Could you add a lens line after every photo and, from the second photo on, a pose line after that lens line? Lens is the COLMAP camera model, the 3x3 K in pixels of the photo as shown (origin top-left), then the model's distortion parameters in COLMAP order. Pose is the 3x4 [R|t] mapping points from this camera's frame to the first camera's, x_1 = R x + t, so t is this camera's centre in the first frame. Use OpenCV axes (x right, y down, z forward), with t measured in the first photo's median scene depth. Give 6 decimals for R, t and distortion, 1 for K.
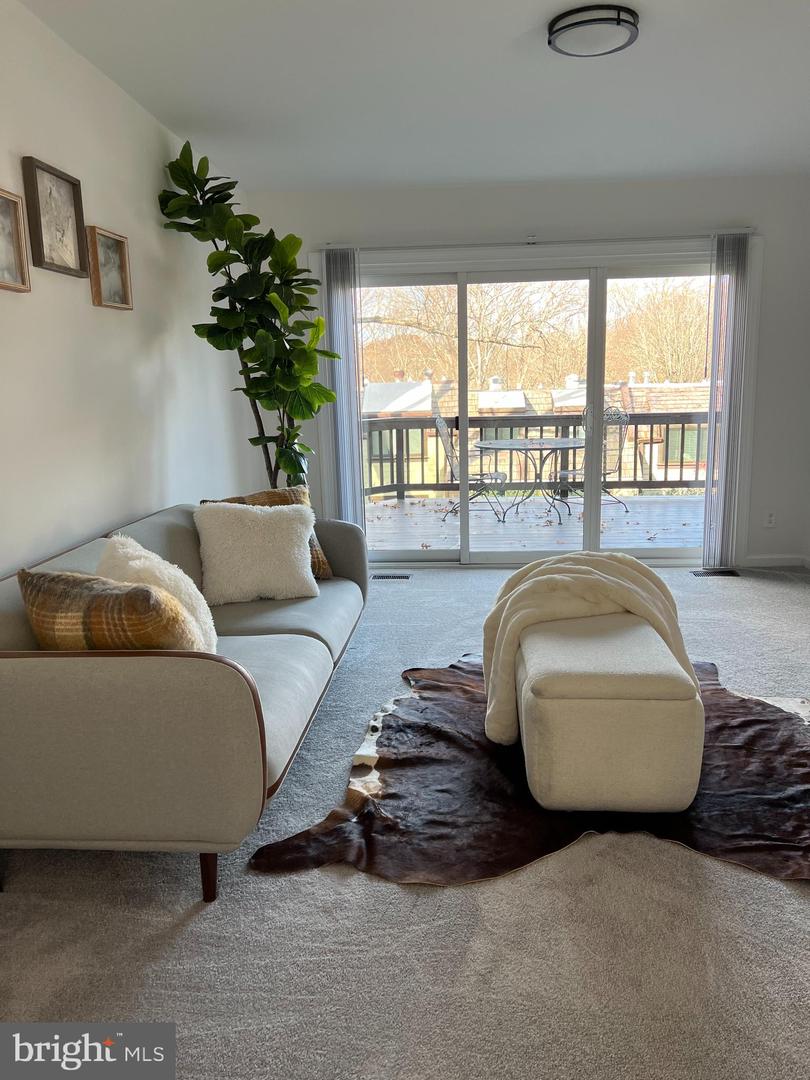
lens RADIAL K [[812.5, 0, 405.0], [0, 812.5, 540.0], [0, 0, 1]] dist [0.048557, -0.051746]
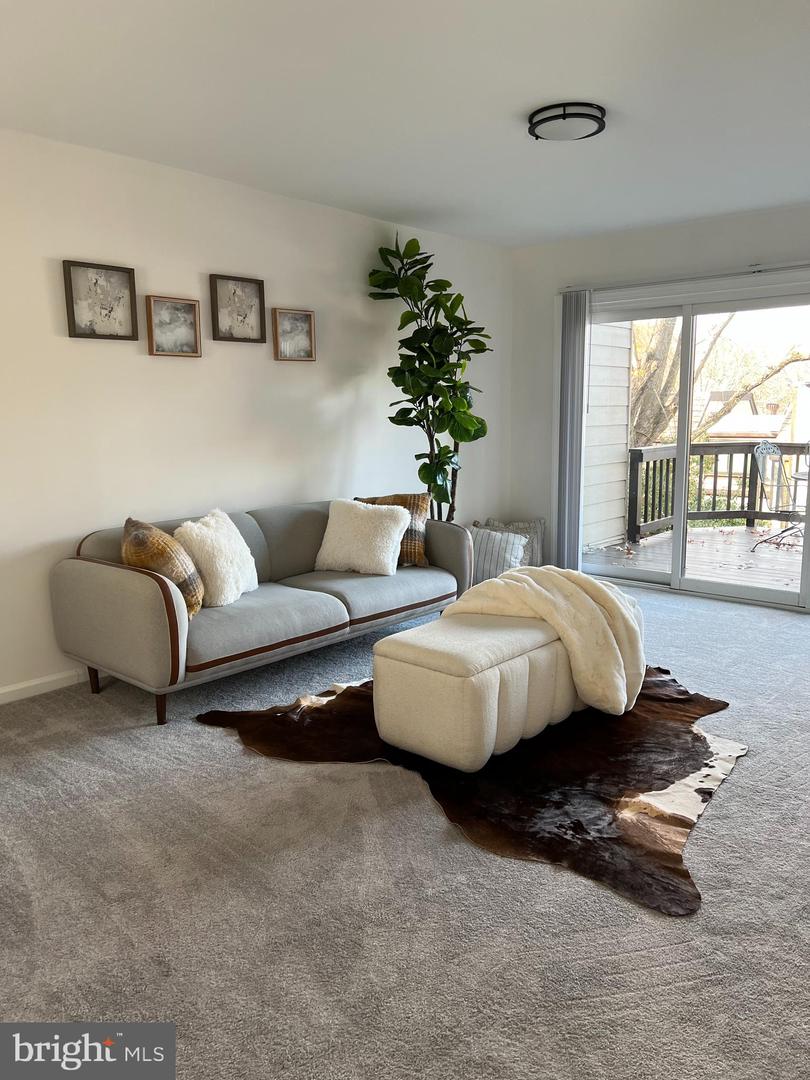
lens RADIAL K [[807.1, 0, 399.0], [0, 807.1, 543.8], [0, 0, 1]] dist [0.093194, -0.176246]
pose [[0.792889, 0.117121, -0.598004, 0.588938], [-0.123929, 0.991839, 0.029938, -0.019797], [0.596631, 0.050373, 0.800934, -0.033861]]
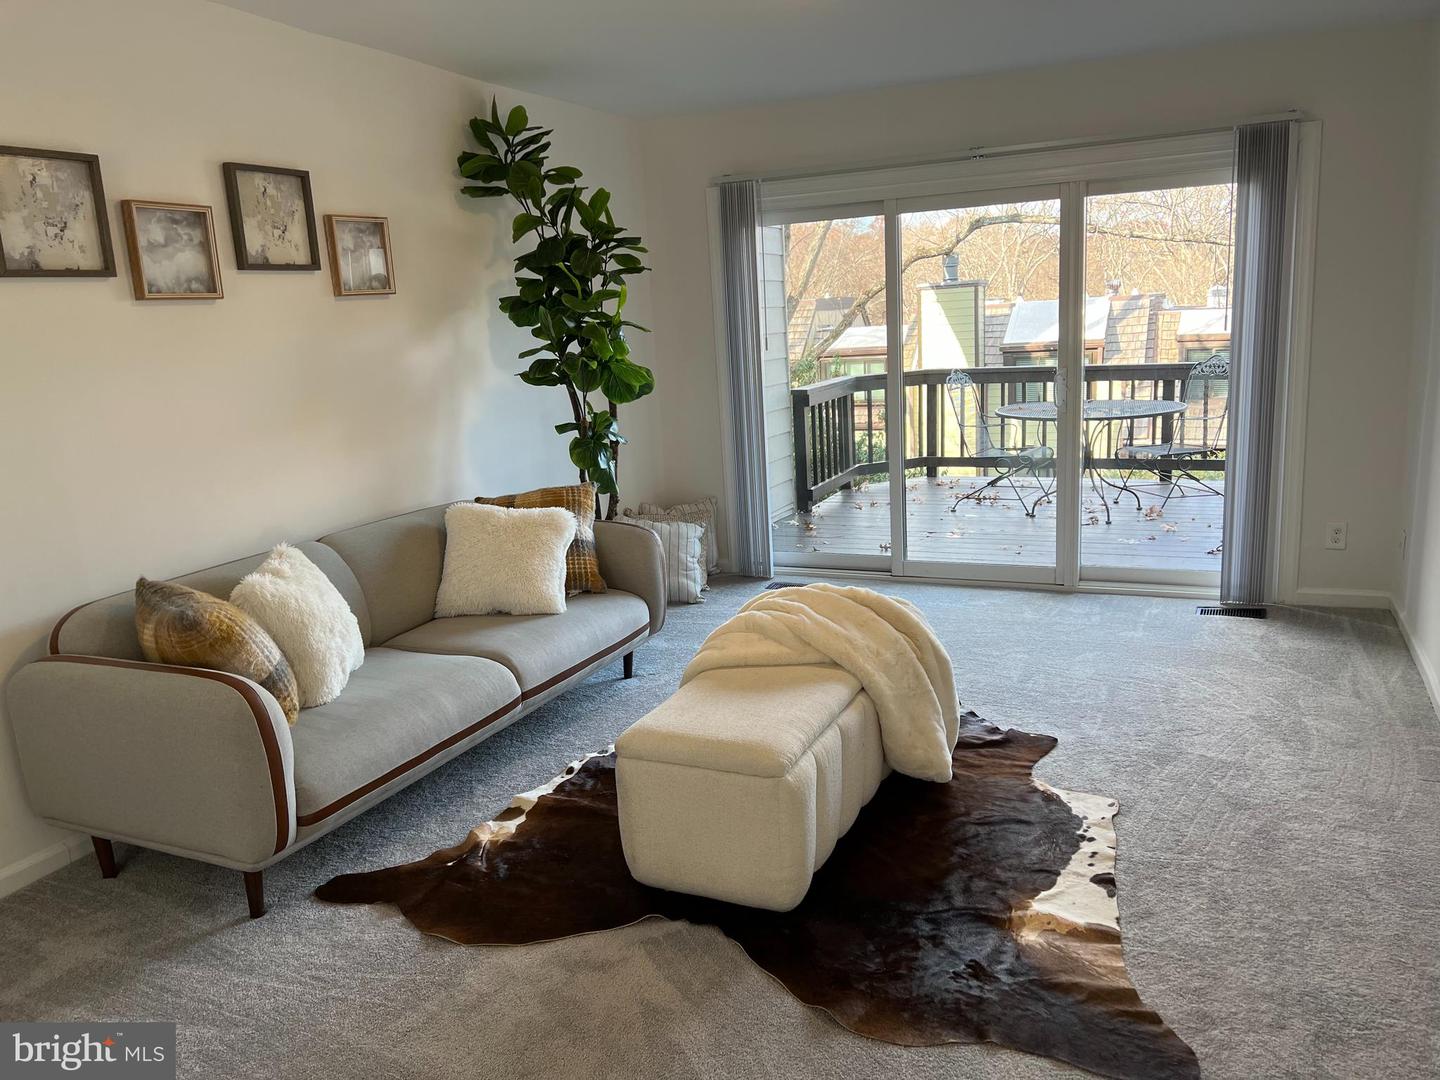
lens RADIAL K [[1083.3, 0, 724.2], [0, 1083.3, 533.3], [0, 0, 1]] dist [0.048557, -0.051746]
pose [[0.936645, 0.045129, -0.347361, 0.402947], [-0.036902, 0.998860, 0.030265, -0.052170], [0.348331, -0.015529, 0.937243, -0.032675]]
